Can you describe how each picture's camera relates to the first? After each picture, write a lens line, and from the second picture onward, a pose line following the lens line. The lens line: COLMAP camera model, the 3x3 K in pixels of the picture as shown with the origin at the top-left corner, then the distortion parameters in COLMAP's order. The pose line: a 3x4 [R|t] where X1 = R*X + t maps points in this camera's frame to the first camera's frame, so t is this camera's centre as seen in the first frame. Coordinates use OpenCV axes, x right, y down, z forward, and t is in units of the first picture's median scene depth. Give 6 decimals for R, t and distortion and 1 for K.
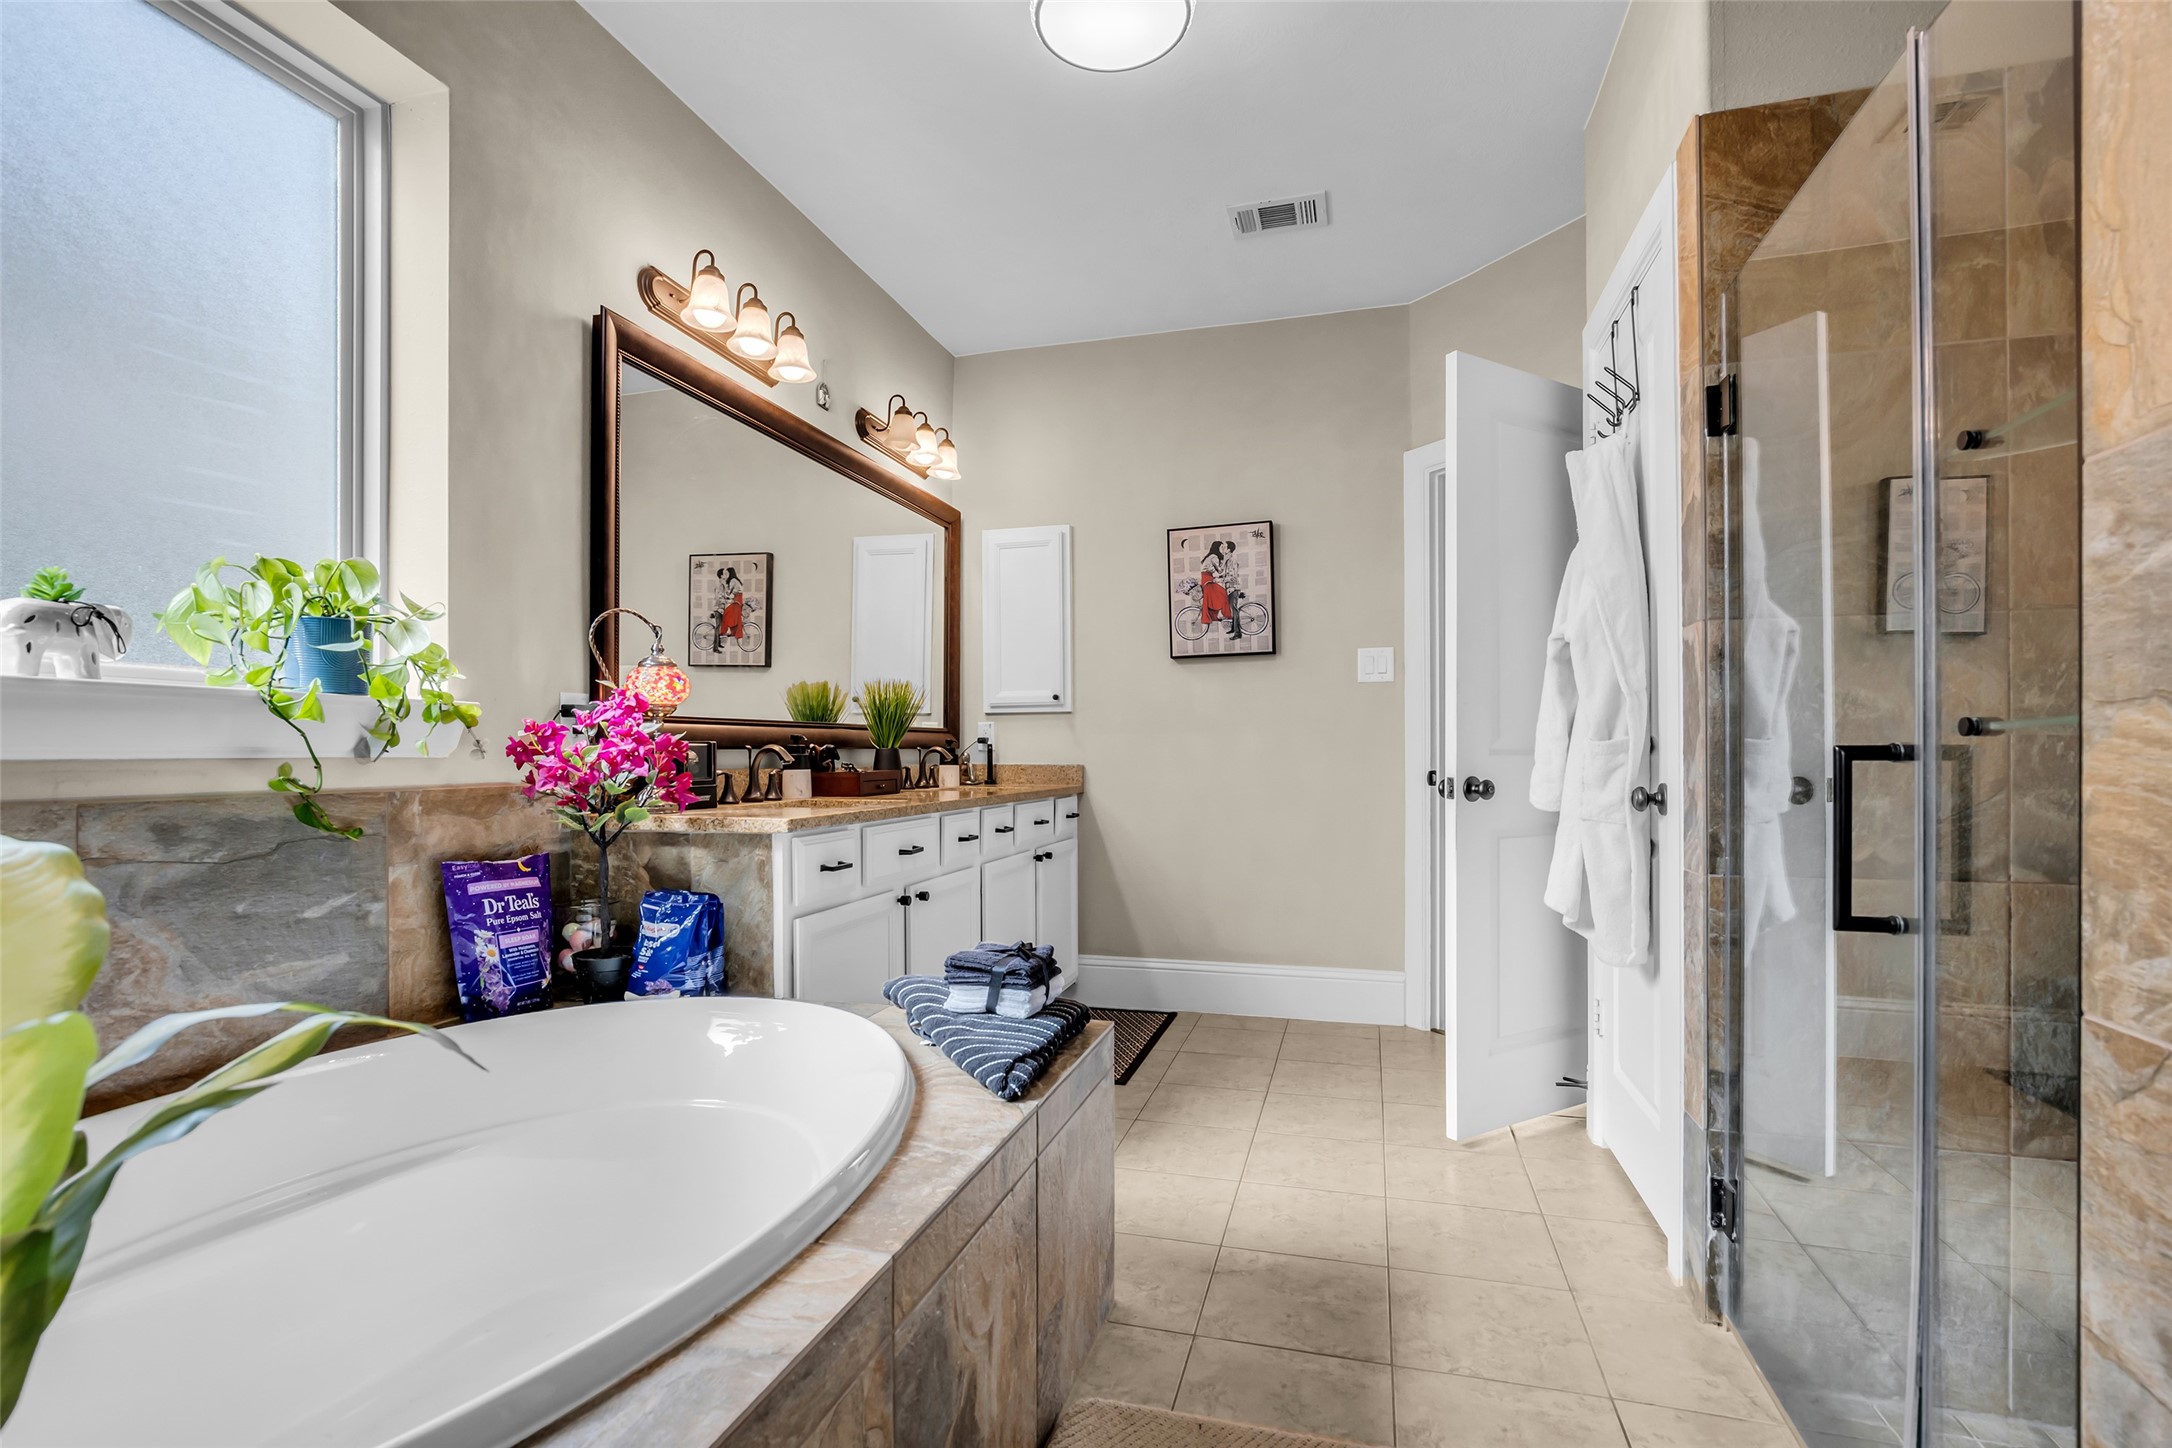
lens RADIAL K [[1017.5, 0, 1086.0], [0, 1017.5, 724.0], [0, 0, 1]] dist [-0.000435, -0.000095]
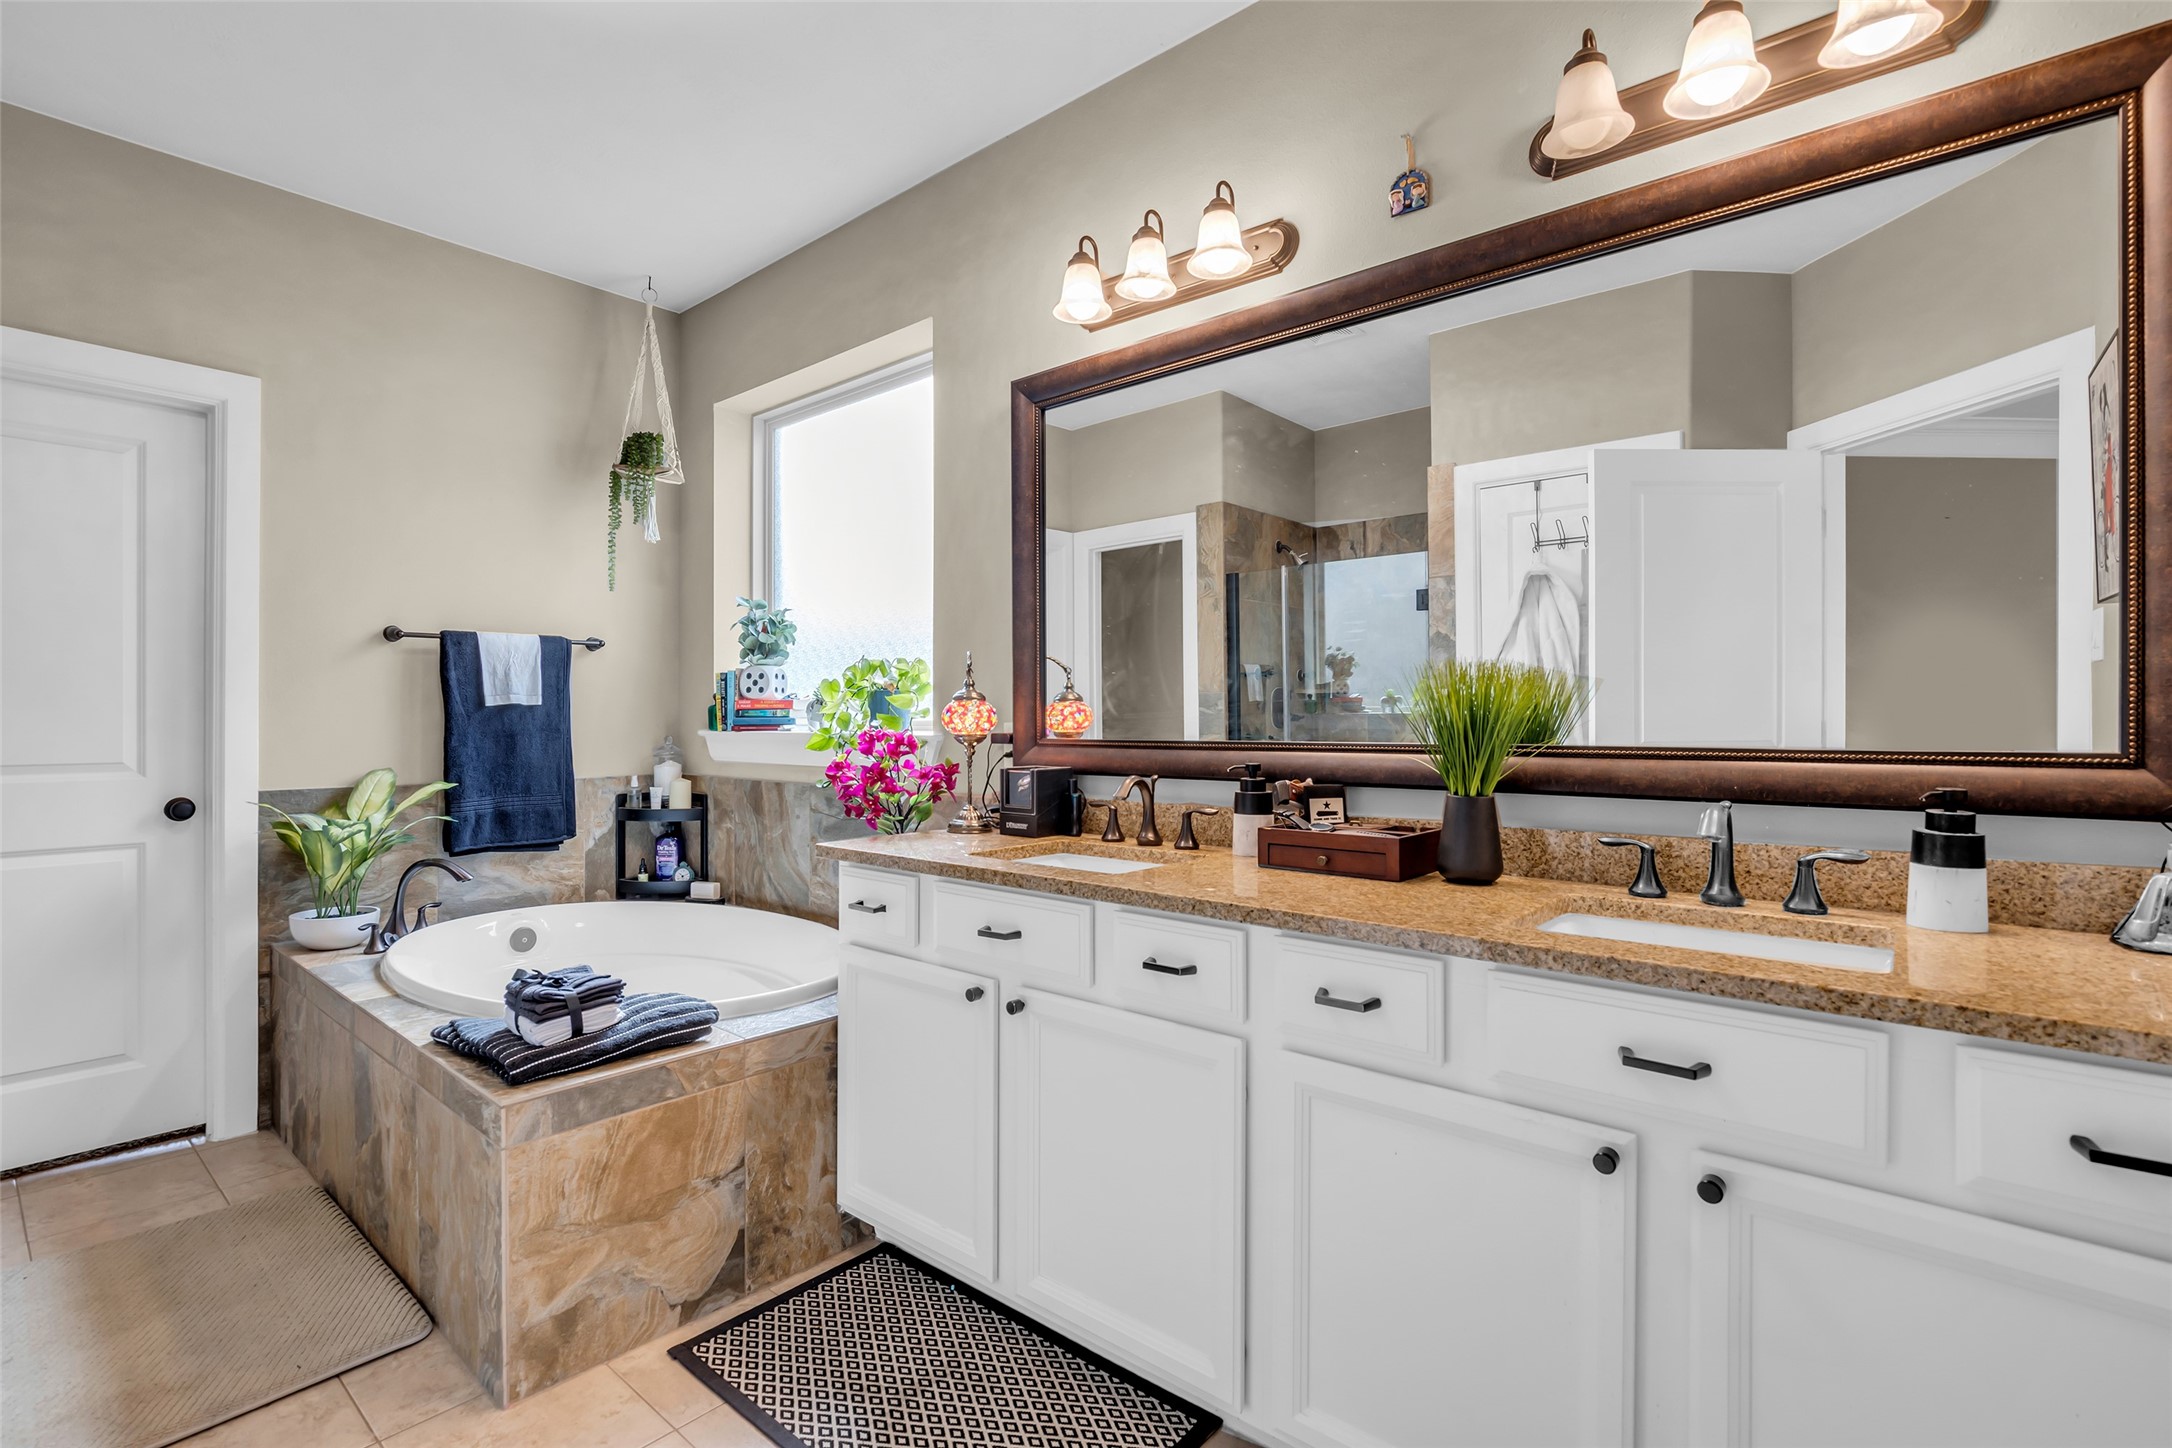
lens RADIAL K [[1017.5, 0, 1086.0], [0, 1017.5, 724.0], [0, 0, 1]] dist [-0.000435, -0.000095]
pose [[-0.428680, 0.001982, -0.903454, 0.446801], [0.018237, 0.999813, -0.006460, -0.017160], [0.903272, -0.019246, -0.428636, 1.346009]]
